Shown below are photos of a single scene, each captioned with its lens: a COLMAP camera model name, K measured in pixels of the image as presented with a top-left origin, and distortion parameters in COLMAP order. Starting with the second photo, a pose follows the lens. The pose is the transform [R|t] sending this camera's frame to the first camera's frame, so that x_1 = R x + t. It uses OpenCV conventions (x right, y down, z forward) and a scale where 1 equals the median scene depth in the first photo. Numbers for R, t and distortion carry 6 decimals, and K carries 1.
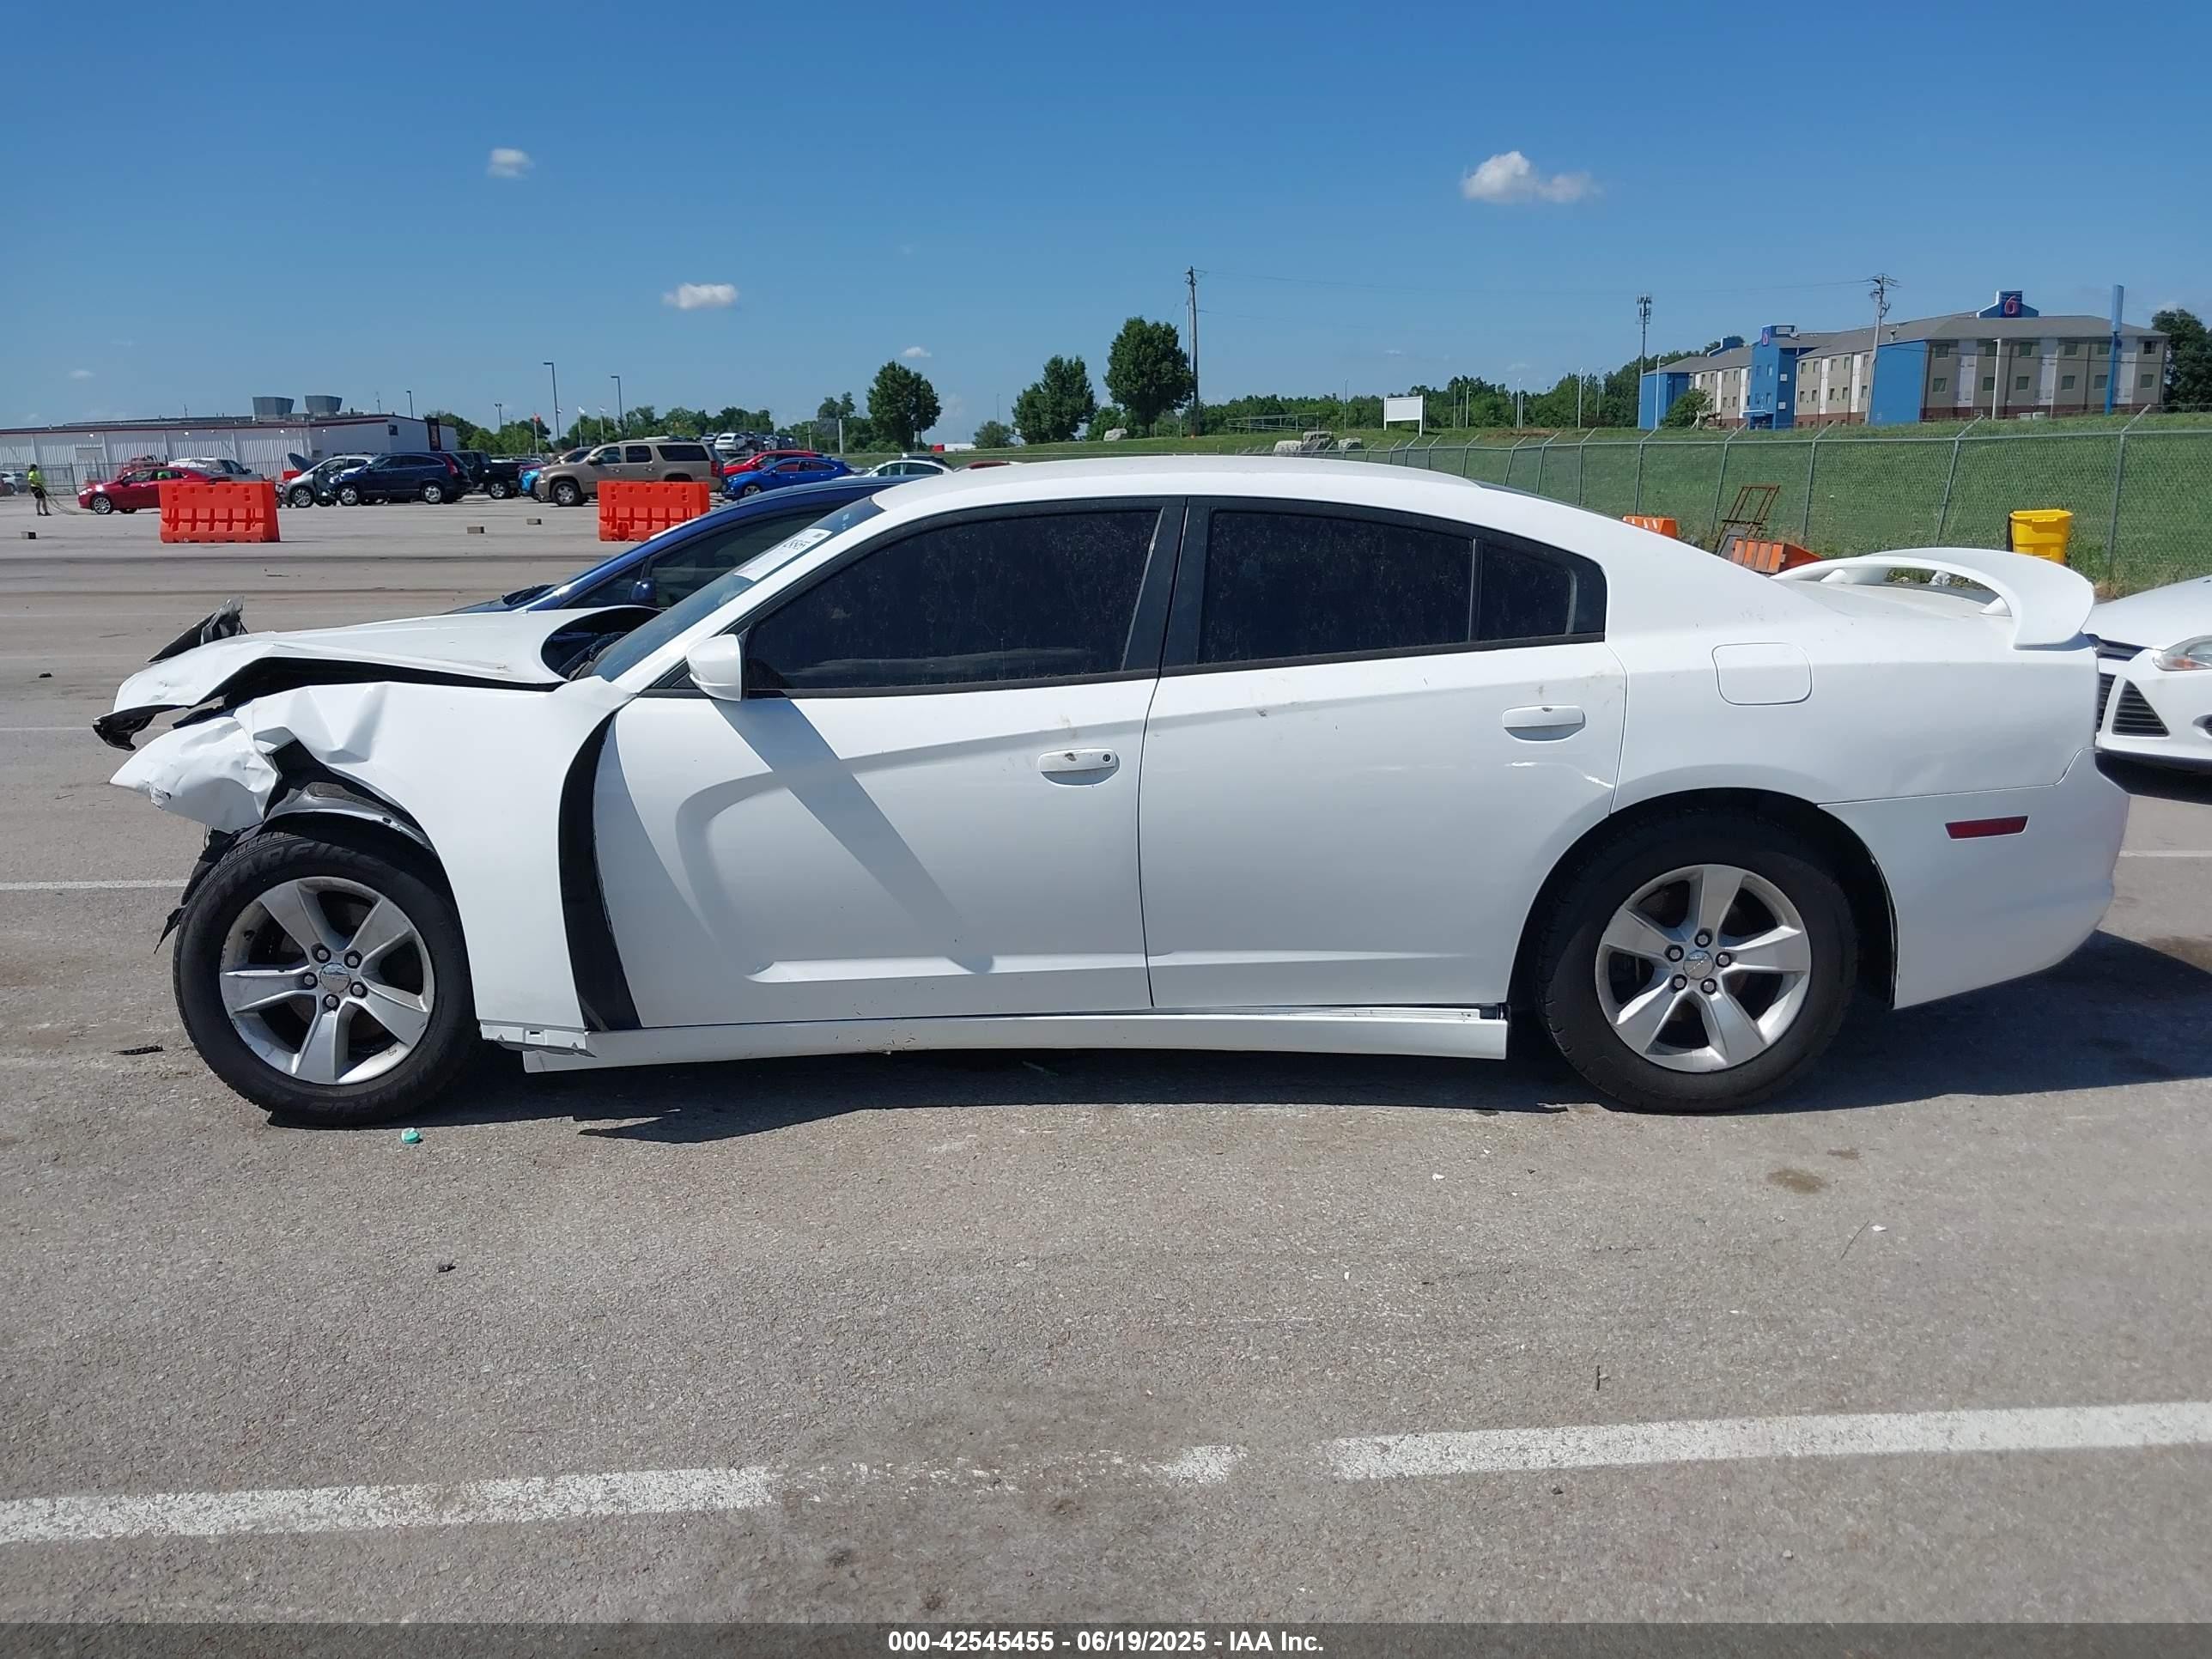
lens RADIAL K [[1779.8, 0, 1101.9], [0, 1779.8, 791.7], [0, 0, 1]] dist [0.040409, -0.055018]
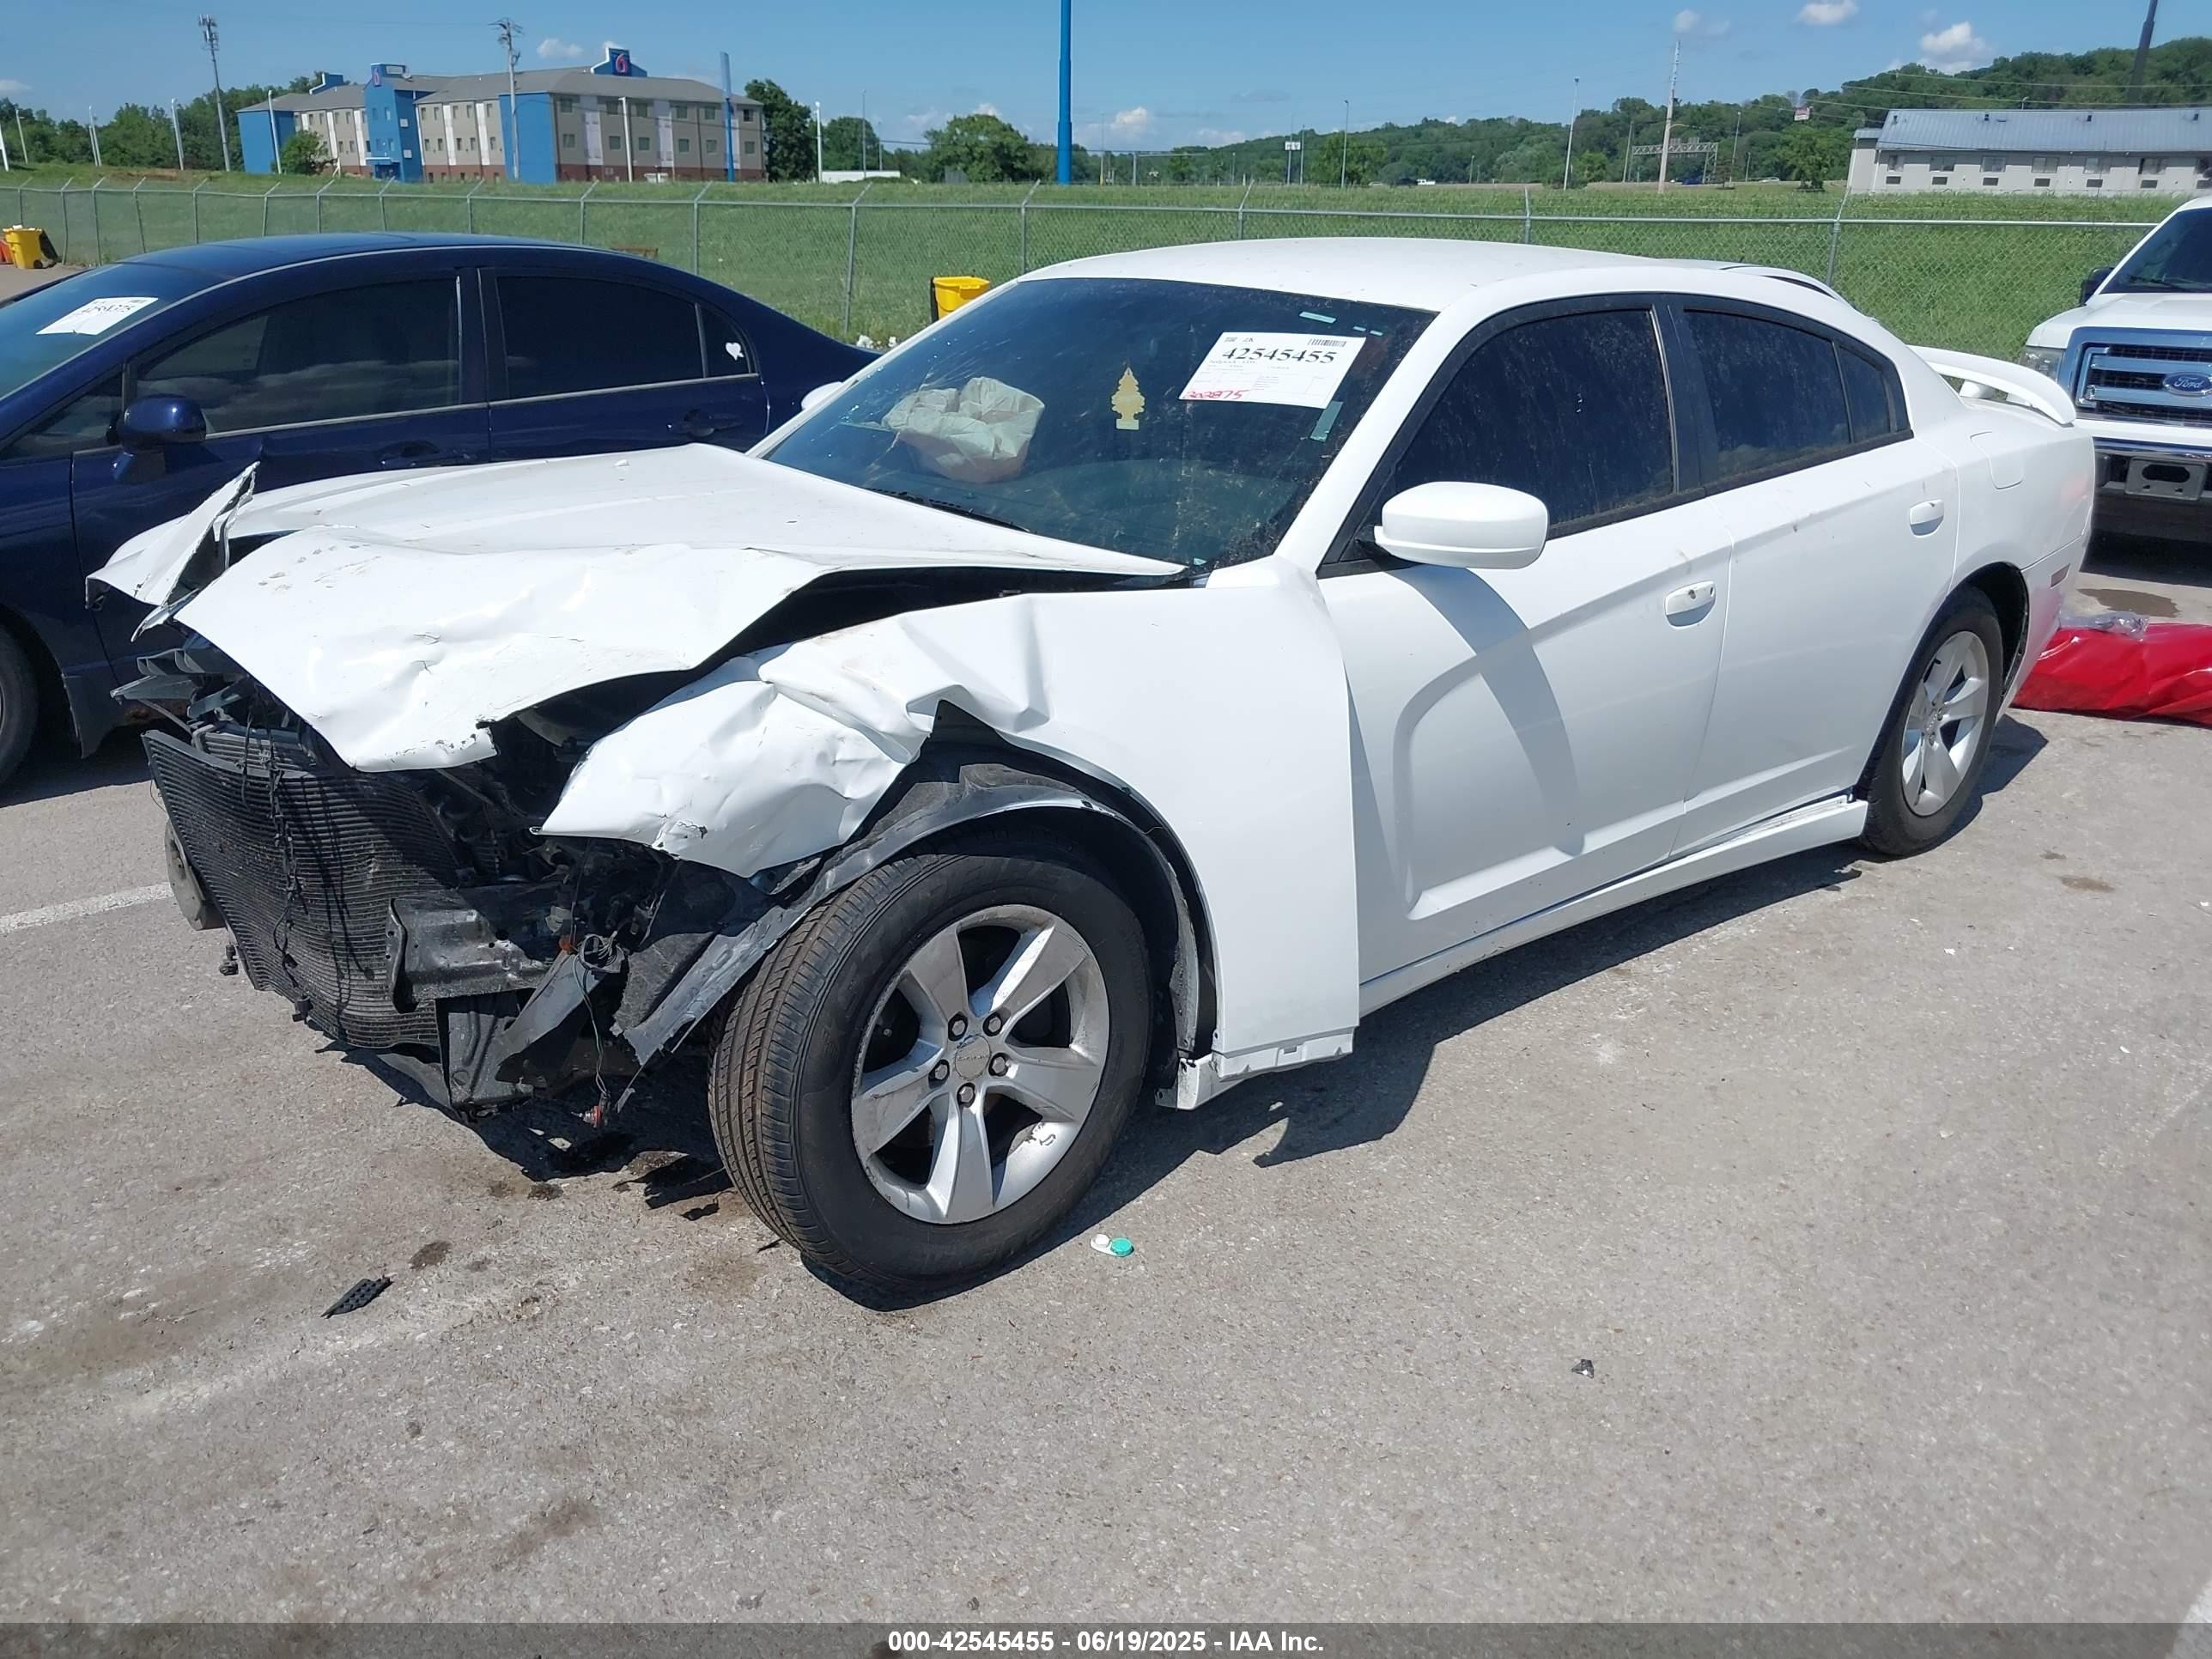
lens RADIAL K [[1799.3, 0, 1106.0], [0, 1799.3, 829.5], [0, 0, 1]] dist [0.000101, -0.015206]
pose [[0.744531, -0.189681, 0.640074, -0.442951], [0.093438, 0.978957, 0.181420, -0.050652], [-0.661017, -0.075266, 0.746587, 0.271969]]
